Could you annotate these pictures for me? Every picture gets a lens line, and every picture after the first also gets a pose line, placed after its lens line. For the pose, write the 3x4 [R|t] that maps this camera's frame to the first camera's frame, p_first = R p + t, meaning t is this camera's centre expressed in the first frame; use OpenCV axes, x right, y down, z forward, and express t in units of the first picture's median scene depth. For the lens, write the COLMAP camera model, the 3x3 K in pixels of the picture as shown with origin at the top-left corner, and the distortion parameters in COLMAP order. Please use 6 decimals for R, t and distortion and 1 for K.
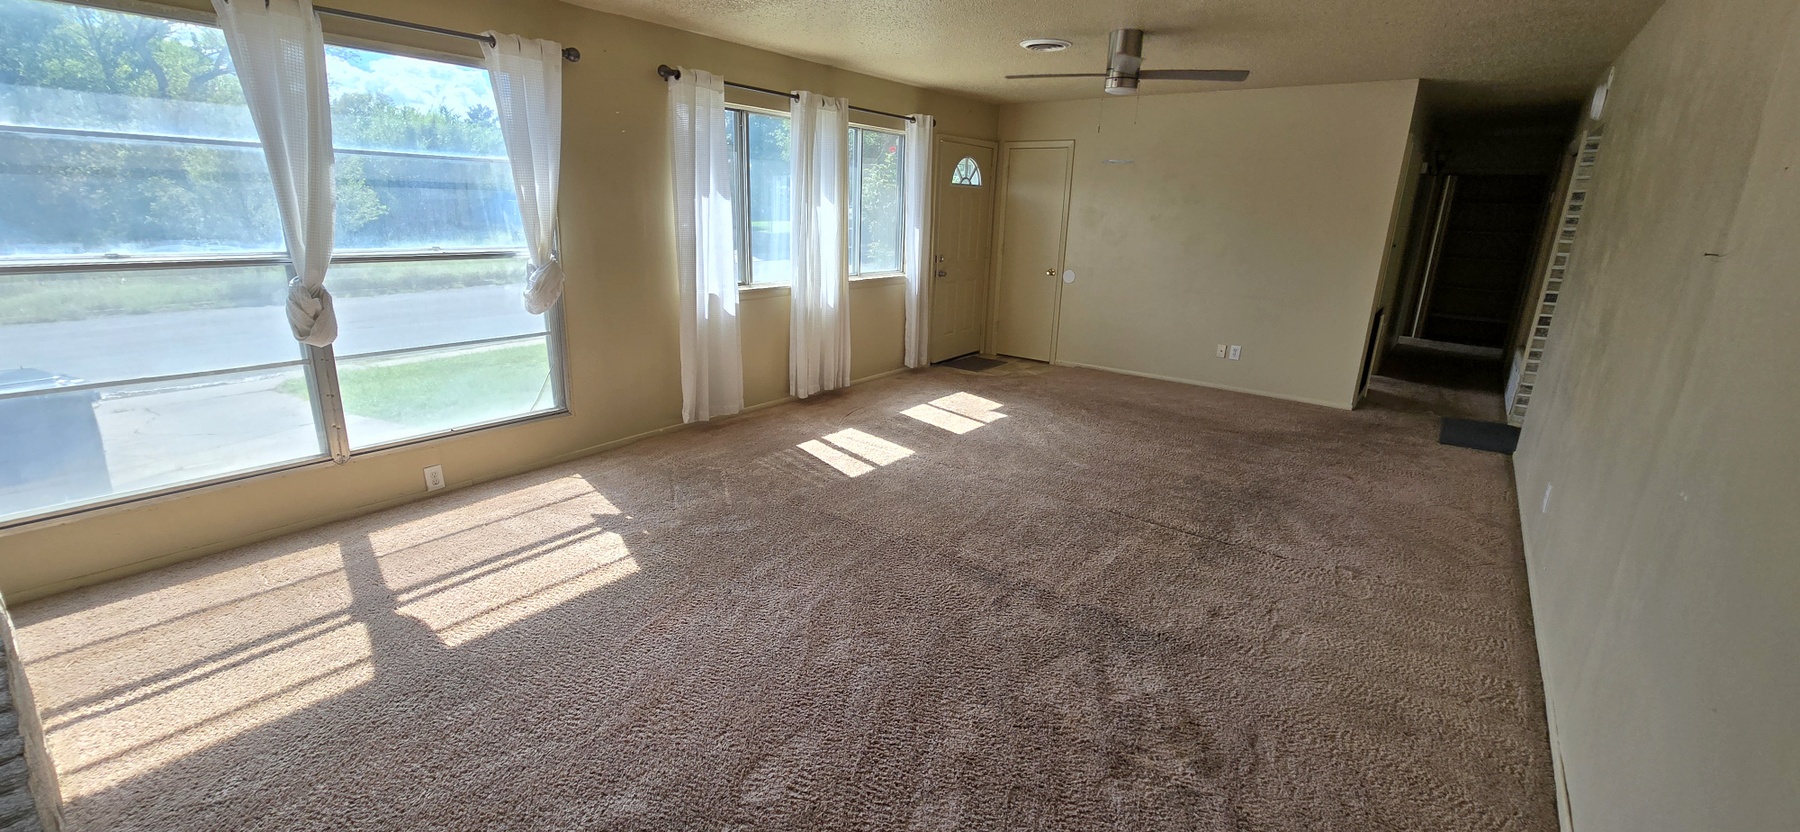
lens RADIAL K [[743.5, 0, 904.8], [0, 743.5, 412.7], [0, 0, 1]] dist [-0.005699, 0.002906]
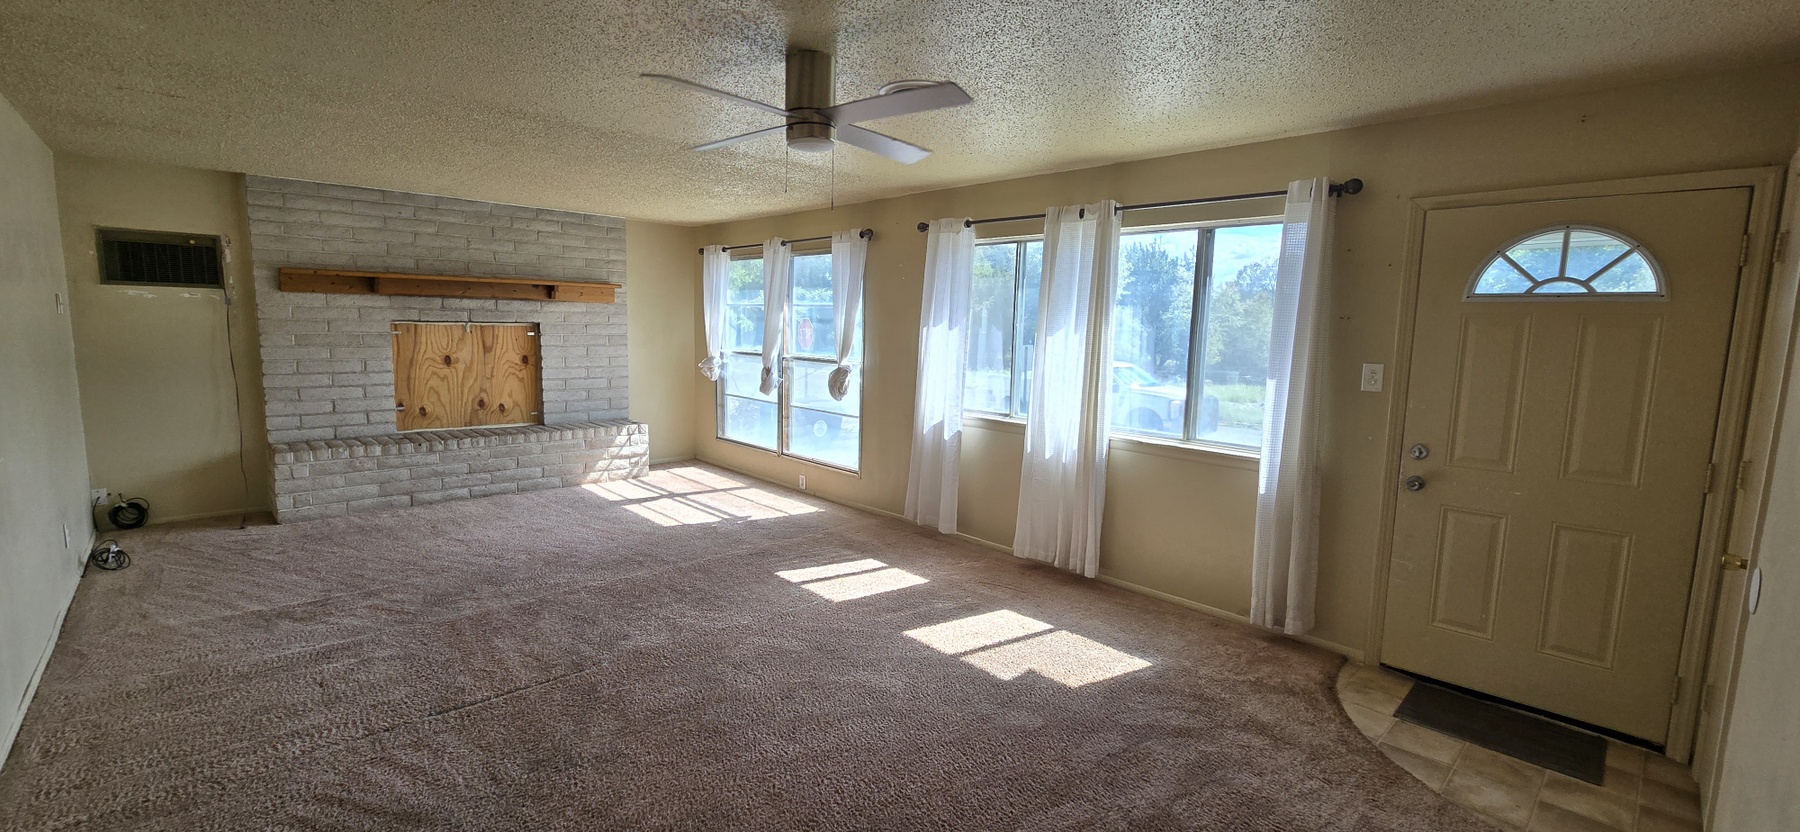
lens RADIAL K [[743.5, 0, 905.3], [0, 743.5, 417.3], [0, 0, 1]] dist [-0.005699, 0.002906]
pose [[-0.162349, 0.085157, -0.983052, 0.828837], [-0.298066, 0.945496, 0.131129, -0.285819], [0.940638, 0.314303, -0.128118, 1.112054]]
